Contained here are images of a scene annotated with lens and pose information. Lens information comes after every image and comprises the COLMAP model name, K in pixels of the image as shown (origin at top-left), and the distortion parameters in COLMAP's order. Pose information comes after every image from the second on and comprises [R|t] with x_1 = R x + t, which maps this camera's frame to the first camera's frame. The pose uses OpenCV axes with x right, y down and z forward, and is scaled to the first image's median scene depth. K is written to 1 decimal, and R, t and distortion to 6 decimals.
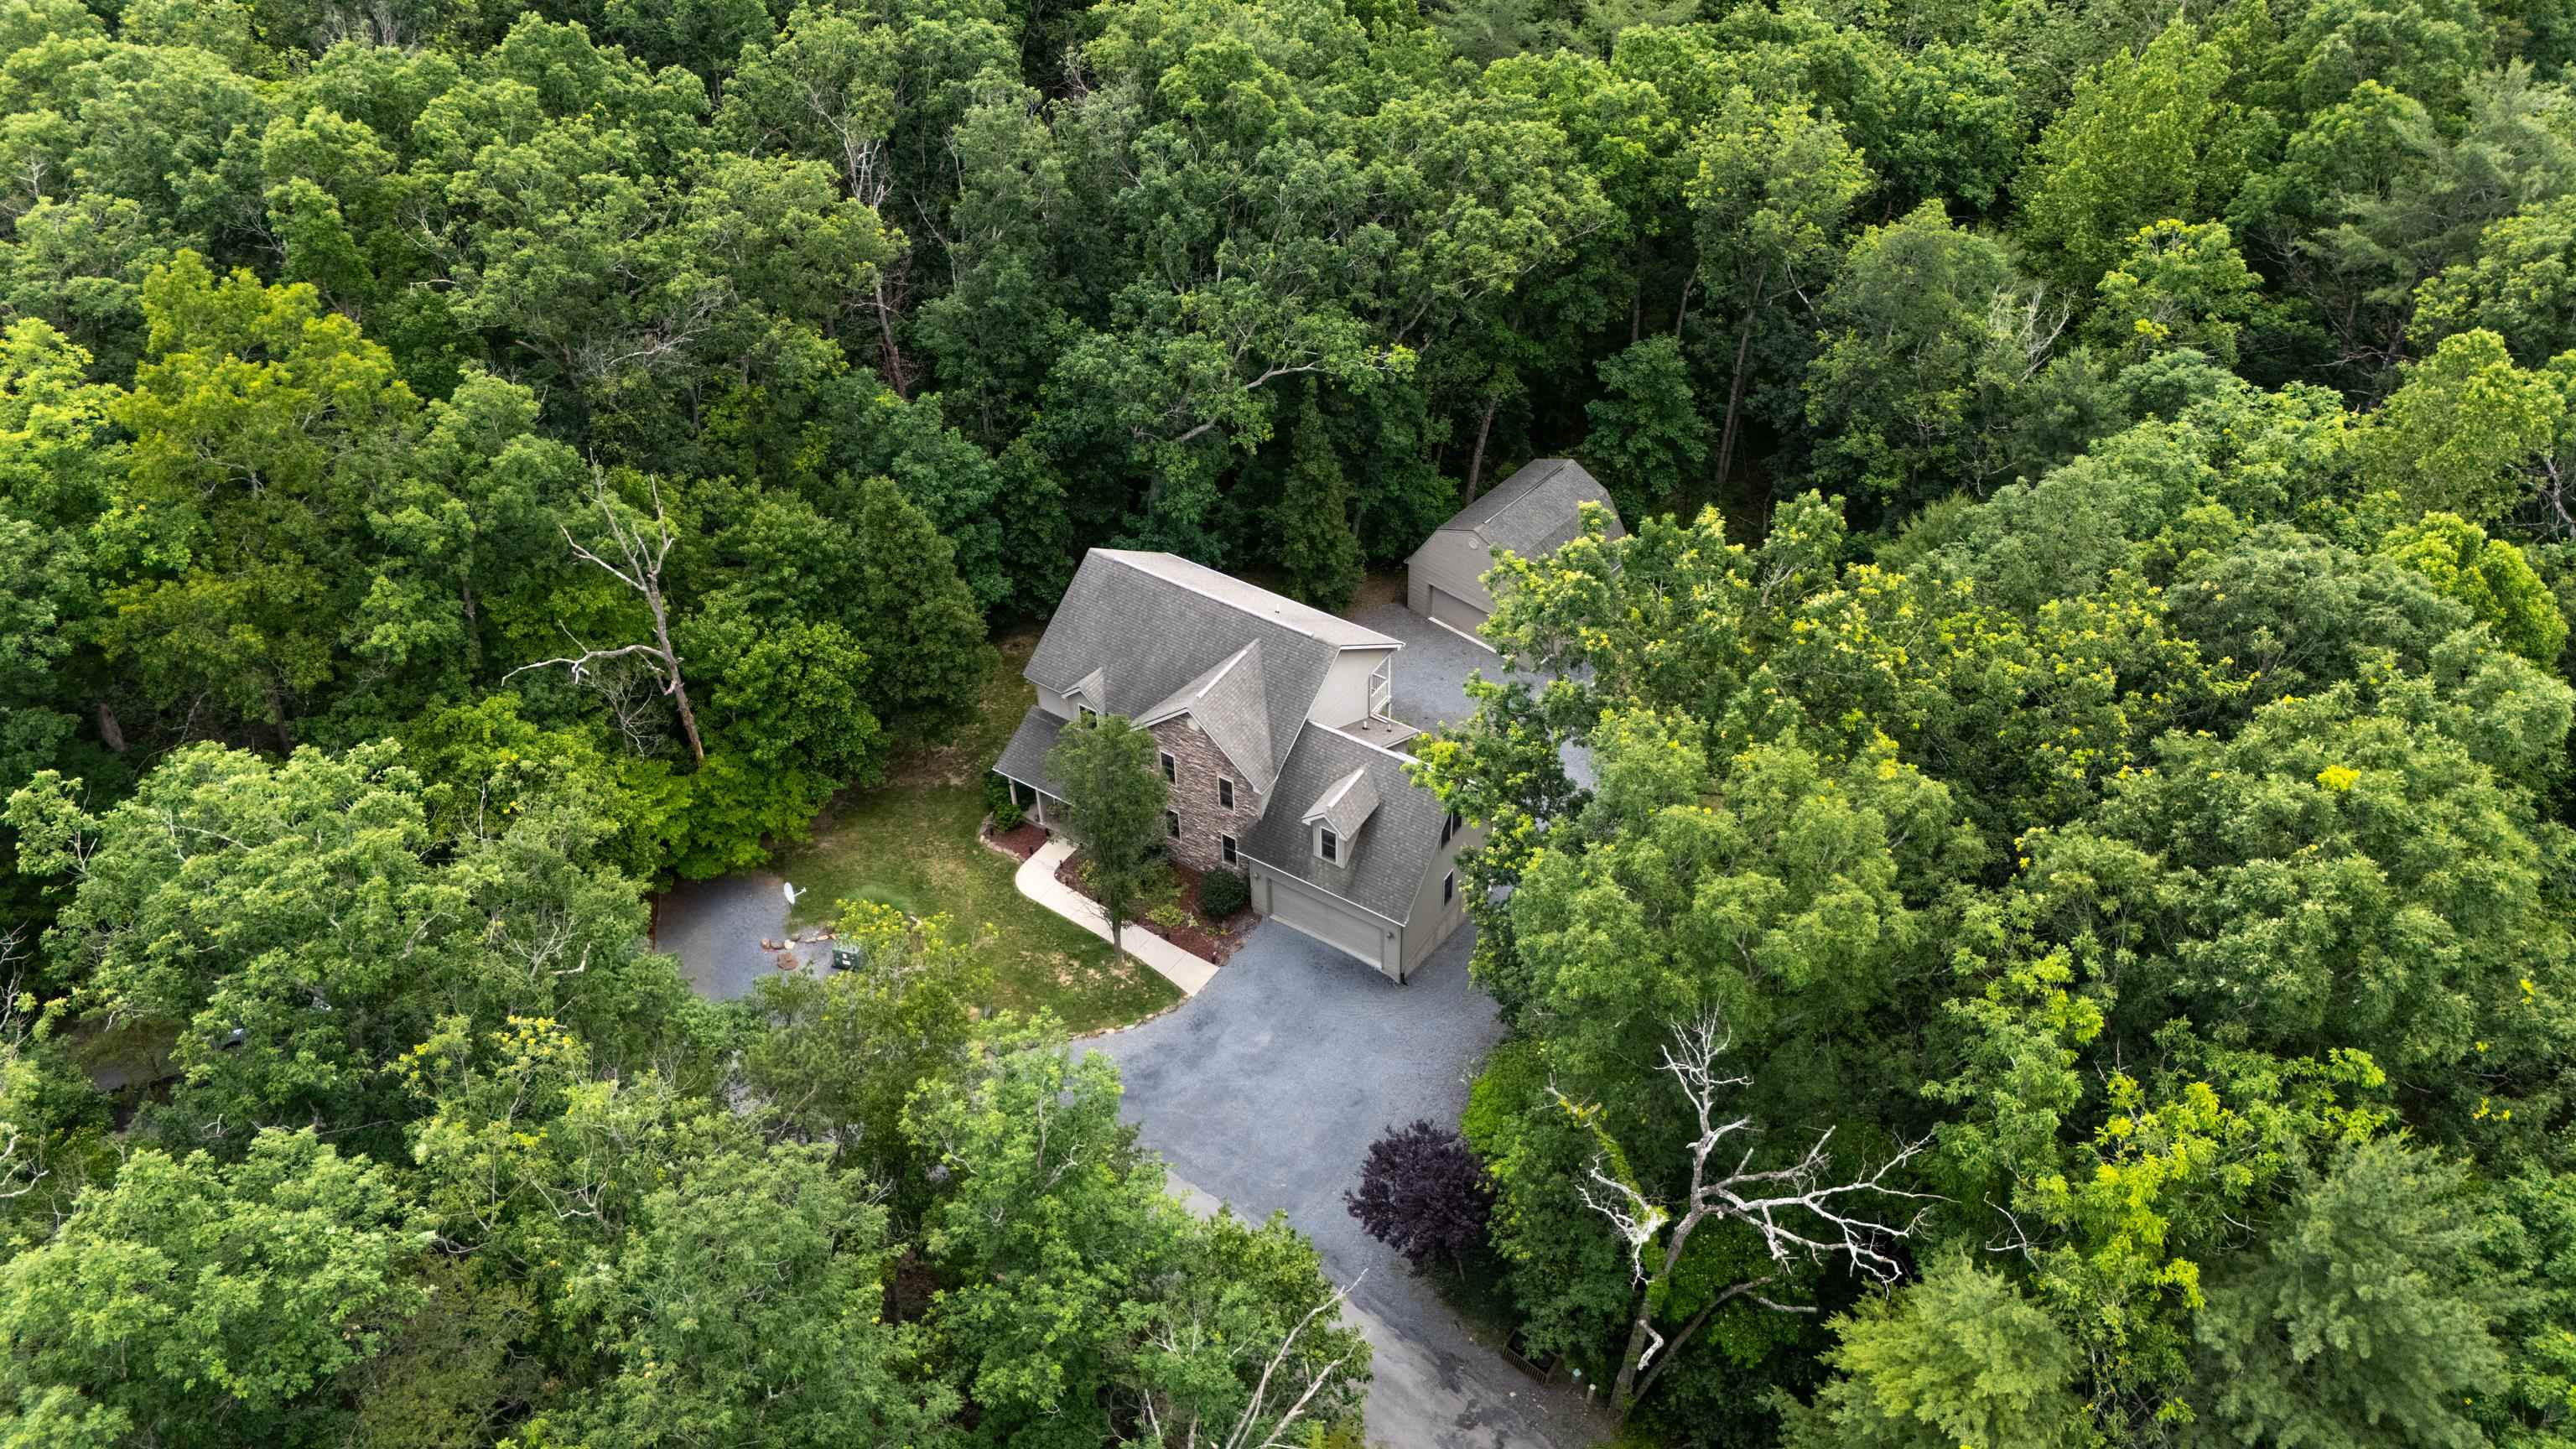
lens RADIAL K [[1903.8, 0, 1270.7], [0, 1903.8, 724.2], [0, 0, 1]] dist [0.065942, -0.073854]
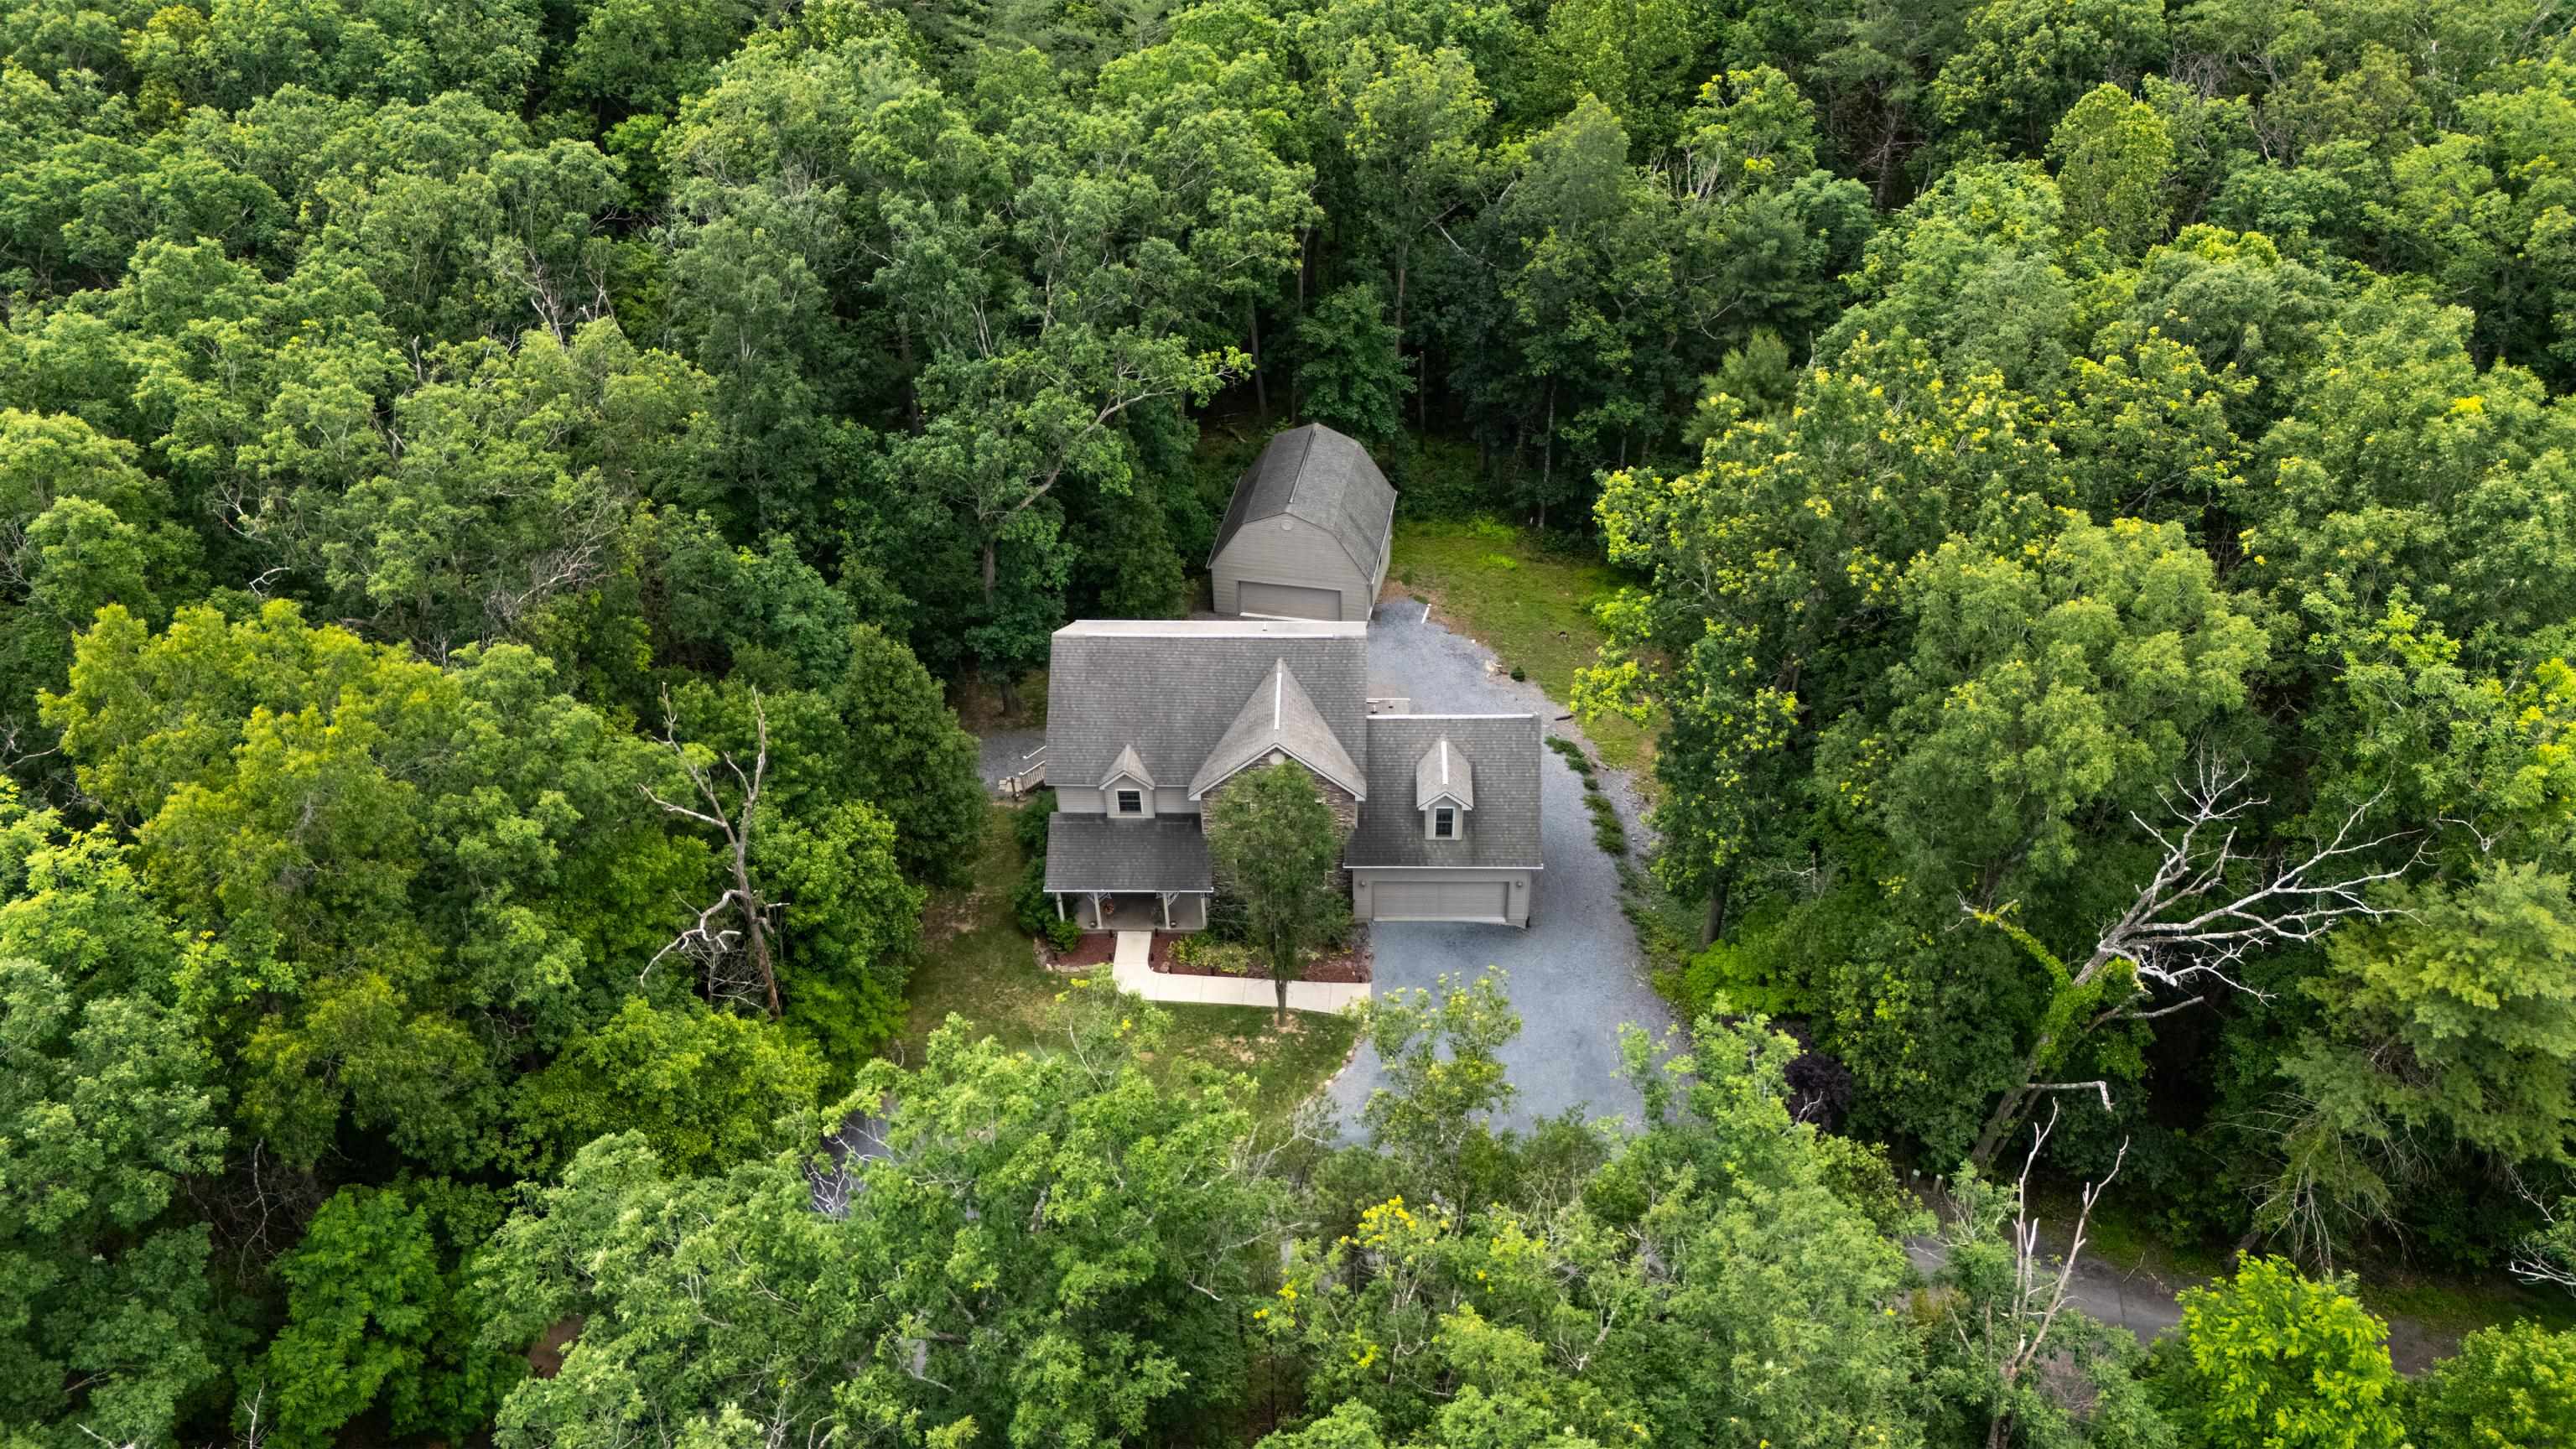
lens RADIAL K [[1903.8, 0, 1270.7], [0, 1903.8, 724.2], [0, 0, 1]] dist [0.065942, -0.073854]
pose [[0.856204, -0.339615, 0.389327, -0.408193], [0.343478, 0.937107, 0.062079, -0.076357], [-0.385924, 0.080573, 0.919005, 0.105375]]
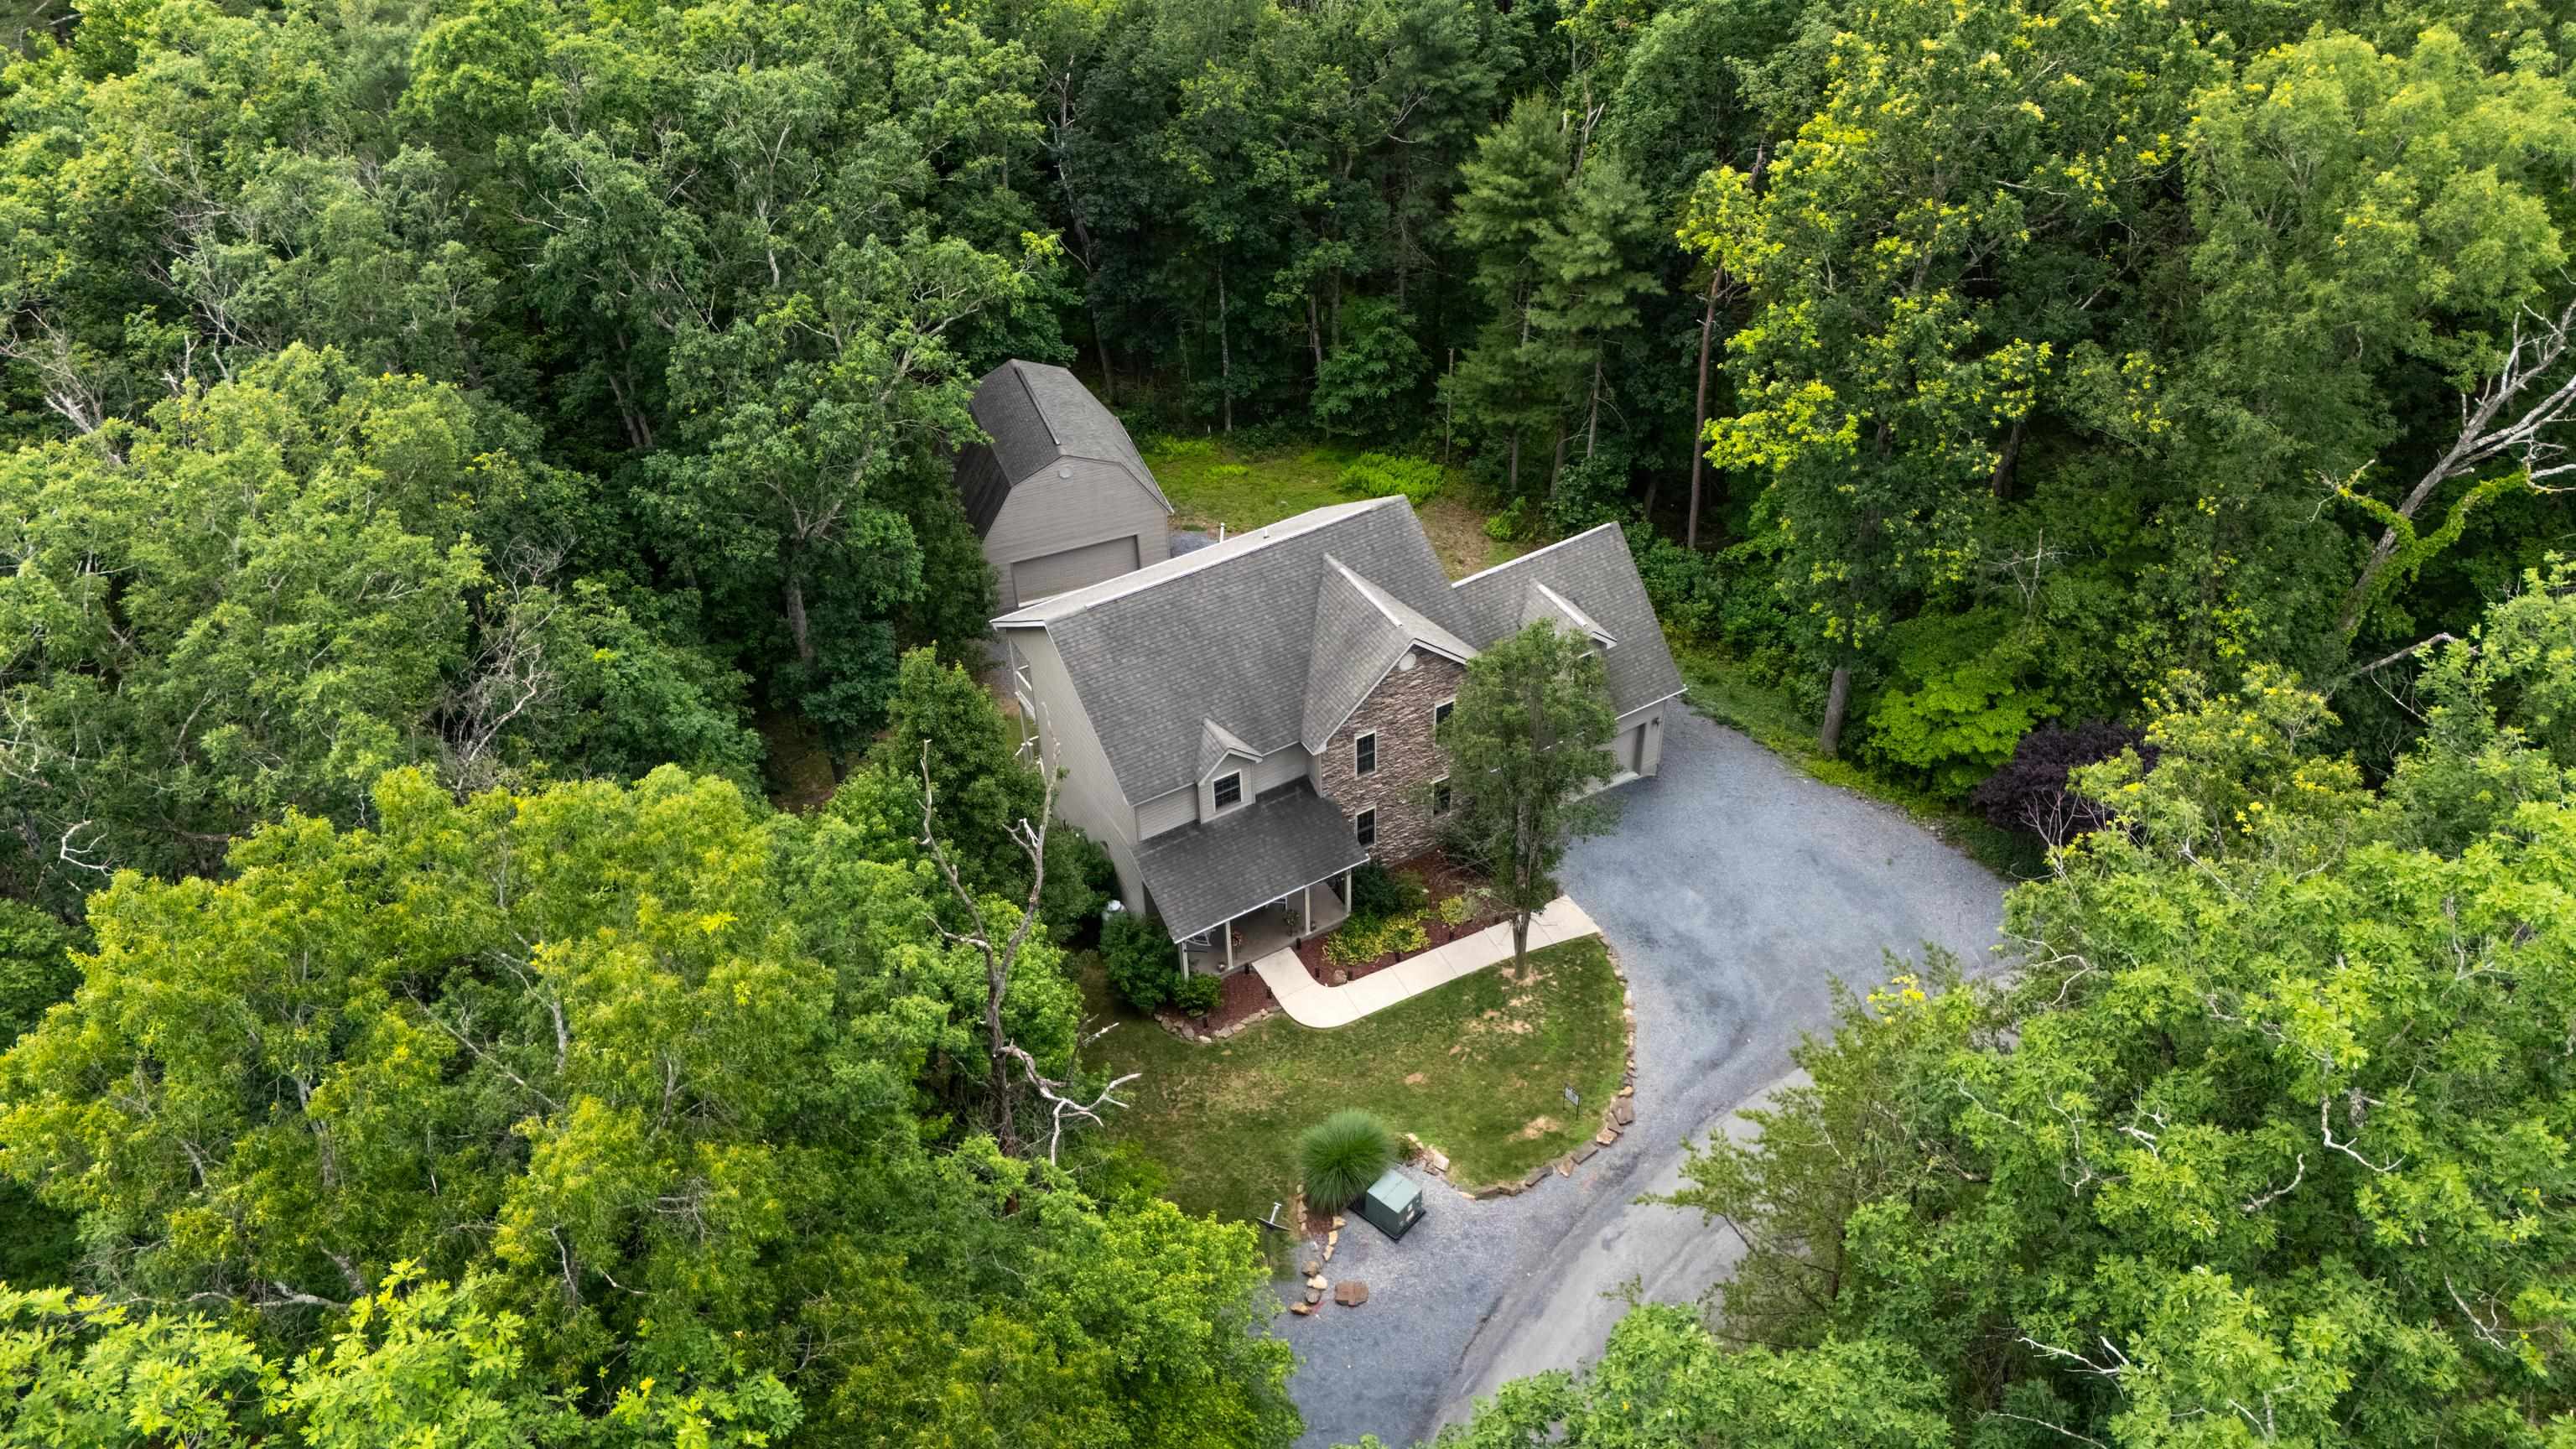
lens RADIAL K [[1903.8, 0, 1270.7], [0, 1903.8, 724.2], [0, 0, 1]] dist [0.065942, -0.073854]
pose [[0.452961, -0.569128, 0.686236, -0.589385], [0.596868, 0.765359, 0.240777, -0.192172], [-0.662250, 0.300530, 0.686372, 0.512924]]
